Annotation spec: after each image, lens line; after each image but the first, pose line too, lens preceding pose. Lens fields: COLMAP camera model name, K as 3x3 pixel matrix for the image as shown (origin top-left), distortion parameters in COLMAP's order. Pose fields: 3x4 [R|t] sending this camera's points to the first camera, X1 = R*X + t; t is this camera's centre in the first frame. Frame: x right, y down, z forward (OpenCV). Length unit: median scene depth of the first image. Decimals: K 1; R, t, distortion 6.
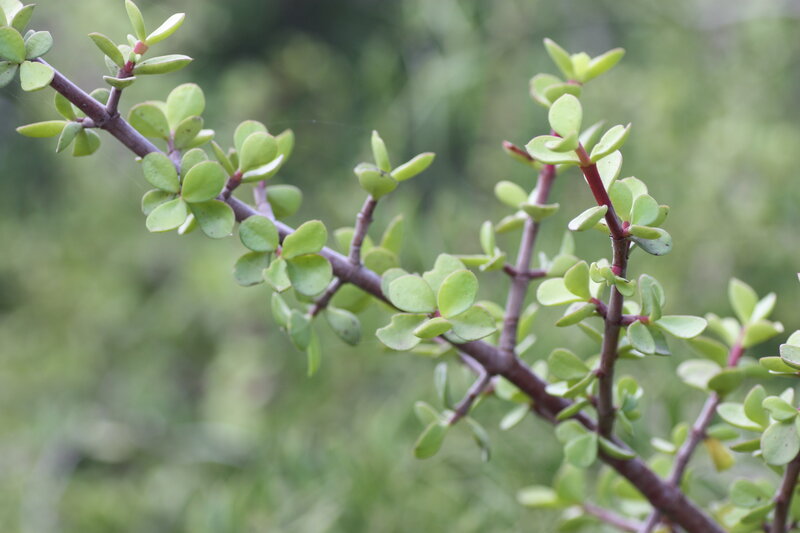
lens RADIAL K [[3314.8, 0, 398.3], [0, 3314.8, 266.1], [0, 0, 1]] dist [0.055945, 0.000000]
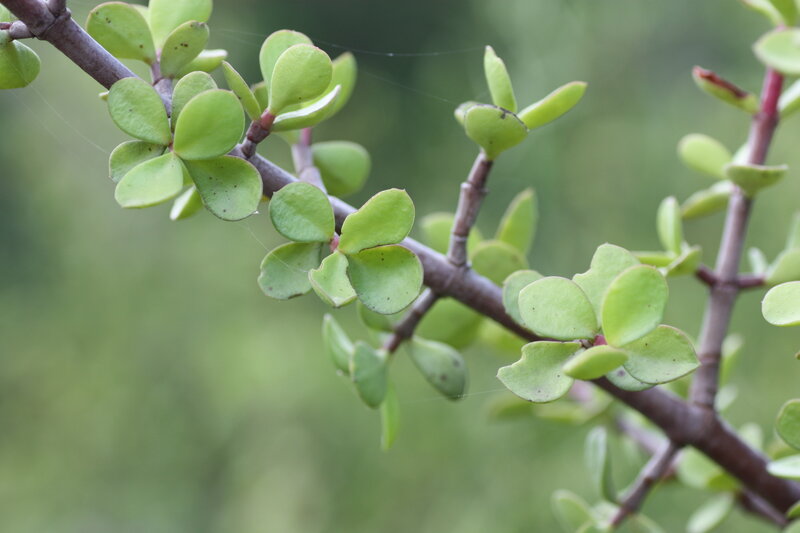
lens RADIAL K [[3314.8, 0, 402.1], [0, 3314.8, 267.7], [0, 0, 1]] dist [0.055945, 0.000000]
pose [[0.999933, -0.010288, -0.005368, -0.020306], [0.010062, 0.999128, -0.040511, 0.024762], [0.005780, 0.040454, 0.999165, 0.389280]]
